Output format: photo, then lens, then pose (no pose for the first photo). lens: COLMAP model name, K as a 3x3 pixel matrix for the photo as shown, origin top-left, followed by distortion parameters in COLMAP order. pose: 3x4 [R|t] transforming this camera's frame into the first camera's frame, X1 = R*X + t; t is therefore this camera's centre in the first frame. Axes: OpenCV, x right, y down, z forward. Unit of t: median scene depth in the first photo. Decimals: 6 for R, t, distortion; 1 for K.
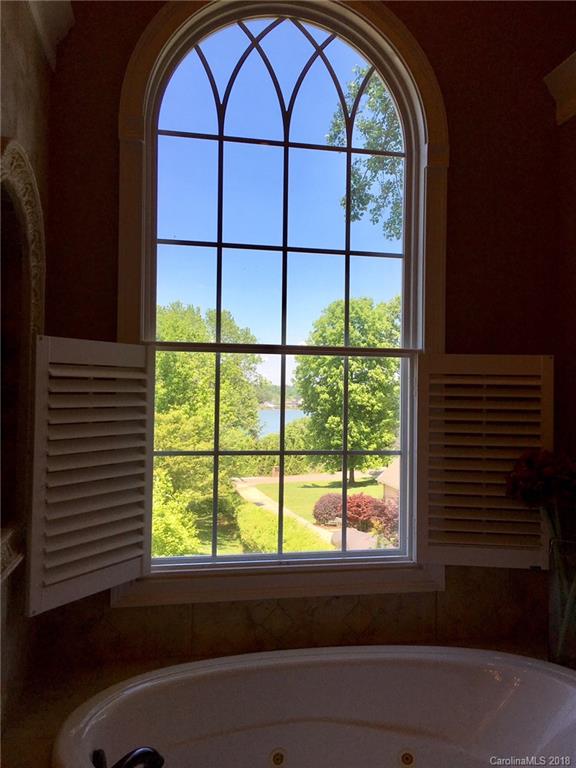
lens RADIAL K [[646.0, 0, 289.8], [0, 646.0, 385.3], [0, 0, 1]] dist [0.049572, -0.027619]
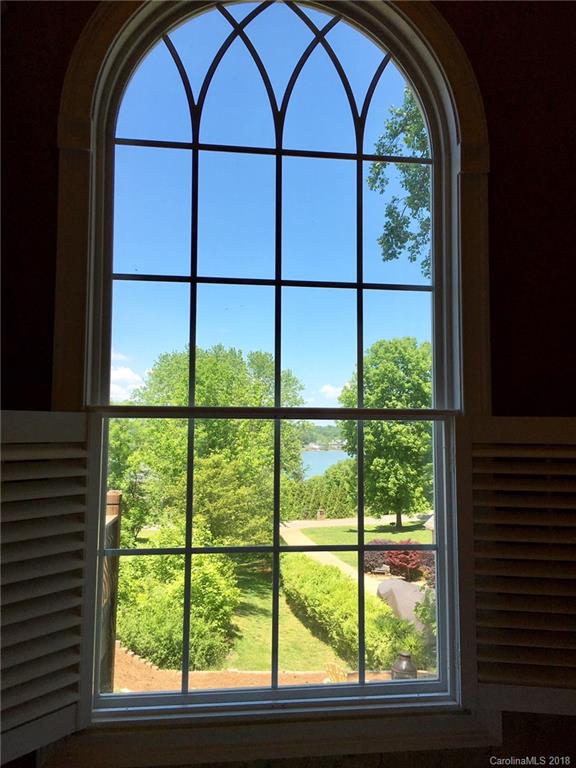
lens RADIAL K [[646.0, 0, 291.6], [0, 646.0, 382.2], [0, 0, 1]] dist [0.049572, -0.027619]
pose [[0.997770, -0.013301, -0.065413, 0.010784], [0.008833, 0.997638, -0.068117, -0.007181], [0.066165, 0.067387, 0.995531, 0.043755]]
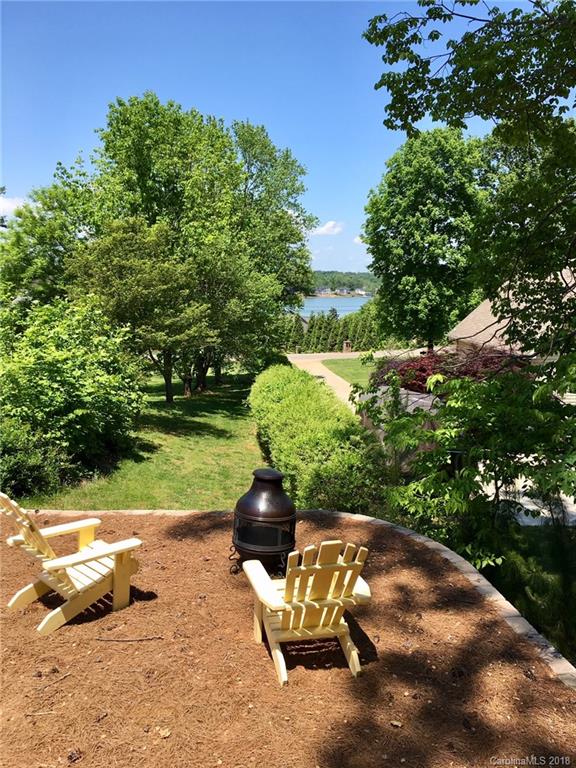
lens RADIAL K [[646.0, 0, 288.5], [0, 646.0, 381.7], [0, 0, 1]] dist [0.049572, -0.027619]
pose [[0.989661, 0.007554, -0.143229, 0.190480], [0.016112, 0.986436, 0.163355, 0.232734], [0.142520, -0.163974, 0.976115, 0.741619]]
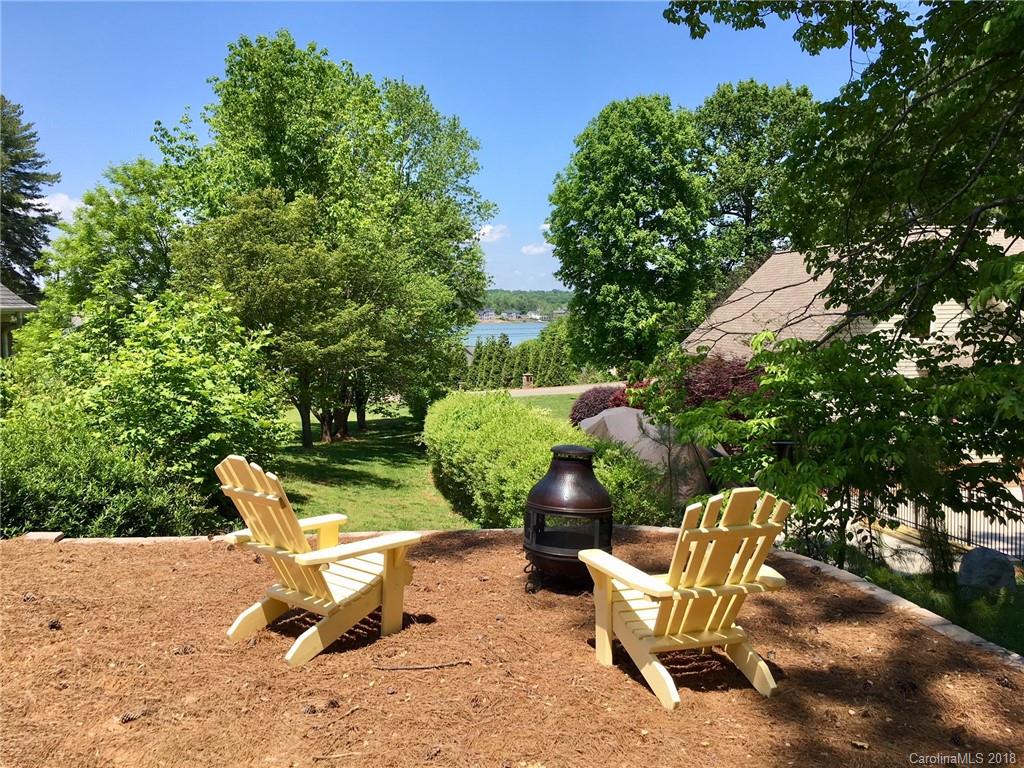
lens RADIAL K [[861.4, 0, 506.5], [0, 861.4, 368.9], [0, 0, 1]] dist [0.049572, -0.027619]
pose [[0.997510, -0.022736, -0.066756, 0.115241], [0.028595, 0.995695, 0.088164, 0.286492], [0.064465, -0.089854, 0.993867, 0.745551]]
